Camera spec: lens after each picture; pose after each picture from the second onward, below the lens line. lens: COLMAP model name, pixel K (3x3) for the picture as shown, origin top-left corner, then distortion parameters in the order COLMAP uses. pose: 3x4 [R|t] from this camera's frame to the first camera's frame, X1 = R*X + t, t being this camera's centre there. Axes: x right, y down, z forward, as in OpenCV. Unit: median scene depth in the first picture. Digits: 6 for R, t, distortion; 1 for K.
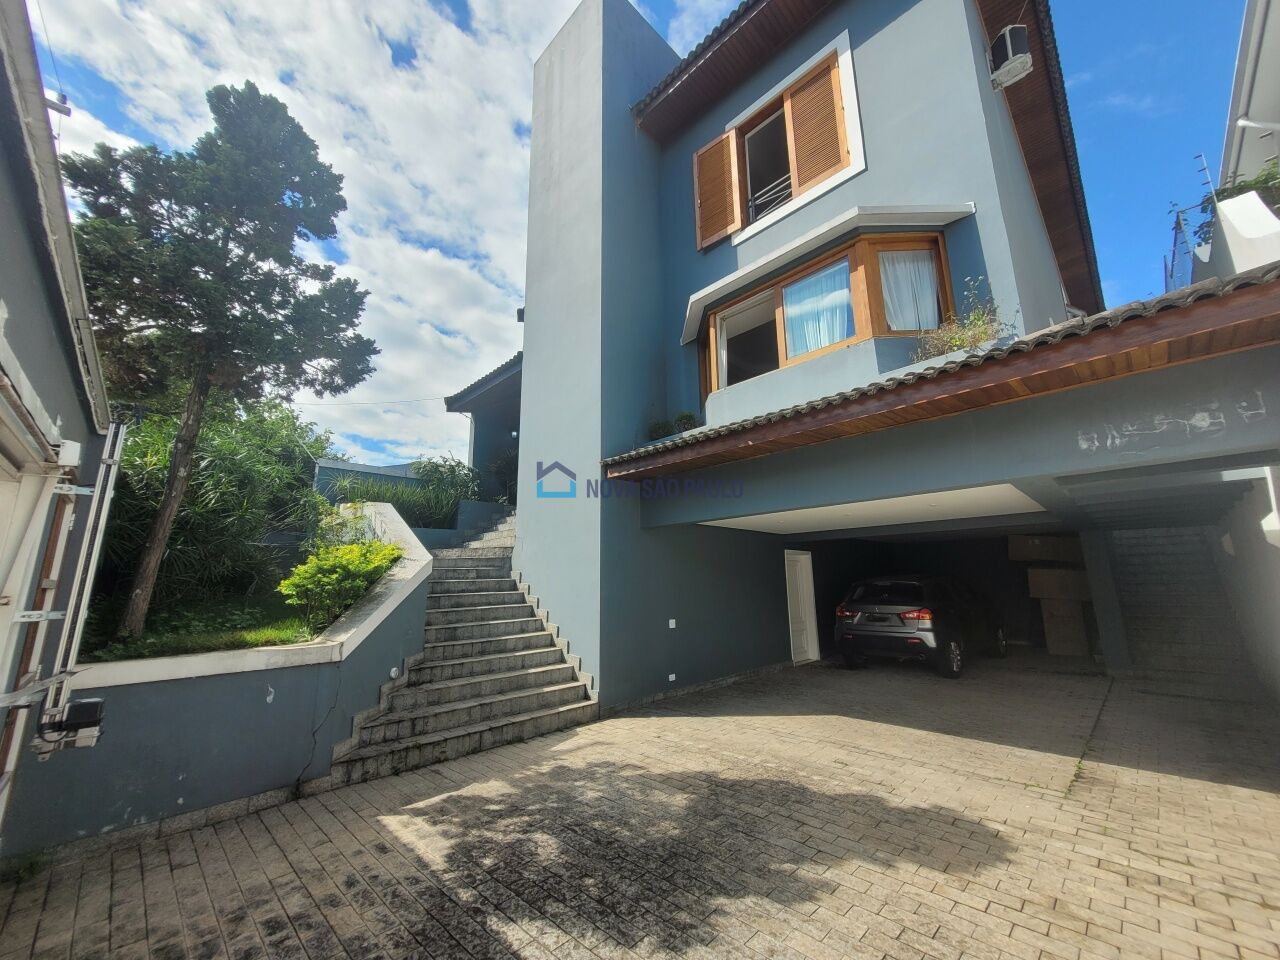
lens RADIAL K [[502.1, 0, 634.3], [0, 502.1, 480.3], [0, 0, 1]] dist [-0.007340, 0.000071]
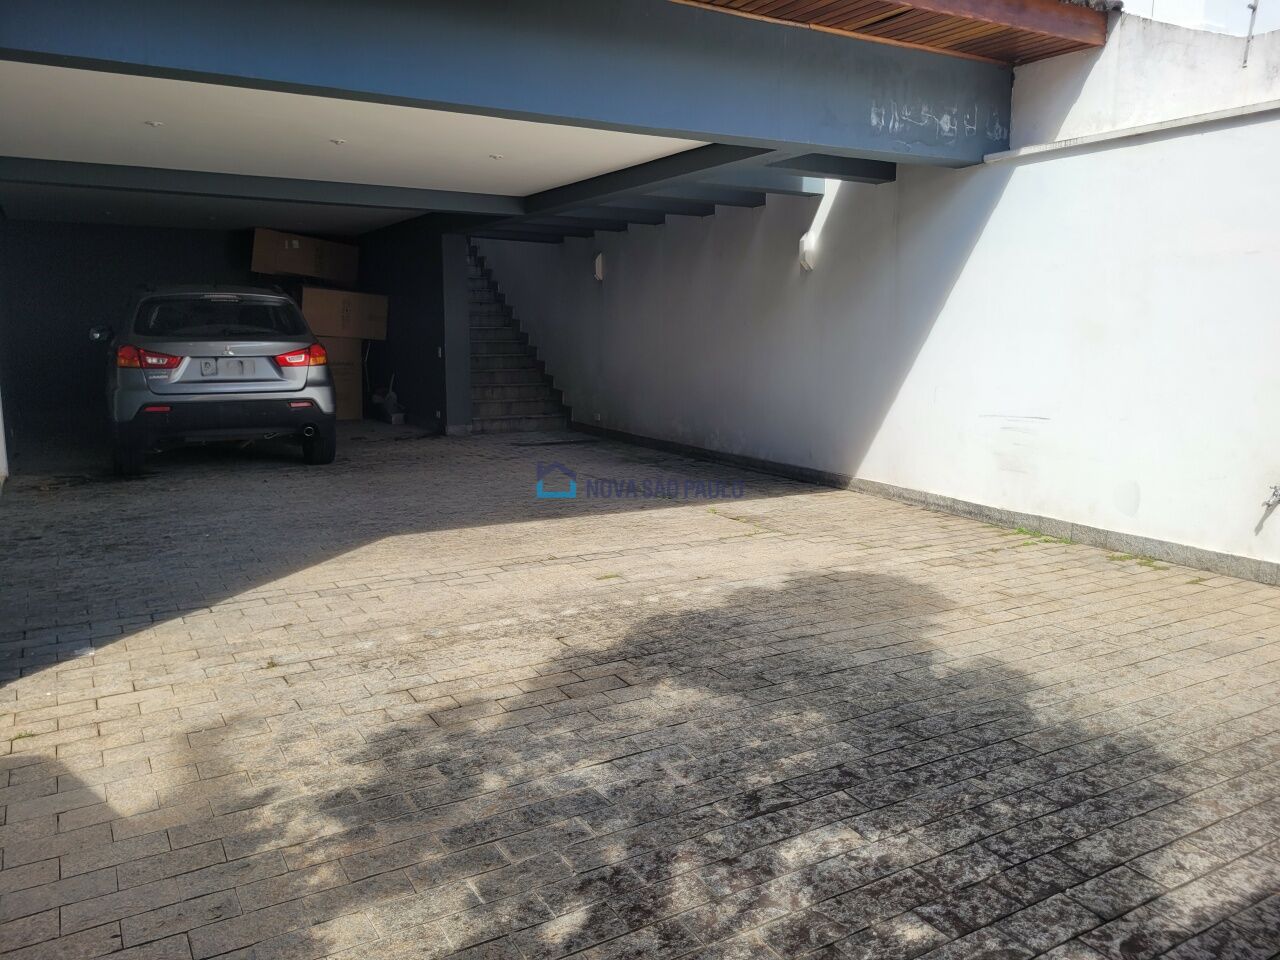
lens RADIAL K [[969.7, 0, 636.8], [0, 969.7, 472.3], [0, 0, 1]] dist [0.030170, -0.009615]
pose [[0.256080, -0.131380, 0.957686, -0.823536], [-0.202429, 0.961466, 0.186027, 0.273349], [-0.945222, -0.241501, 0.219617, 0.914003]]
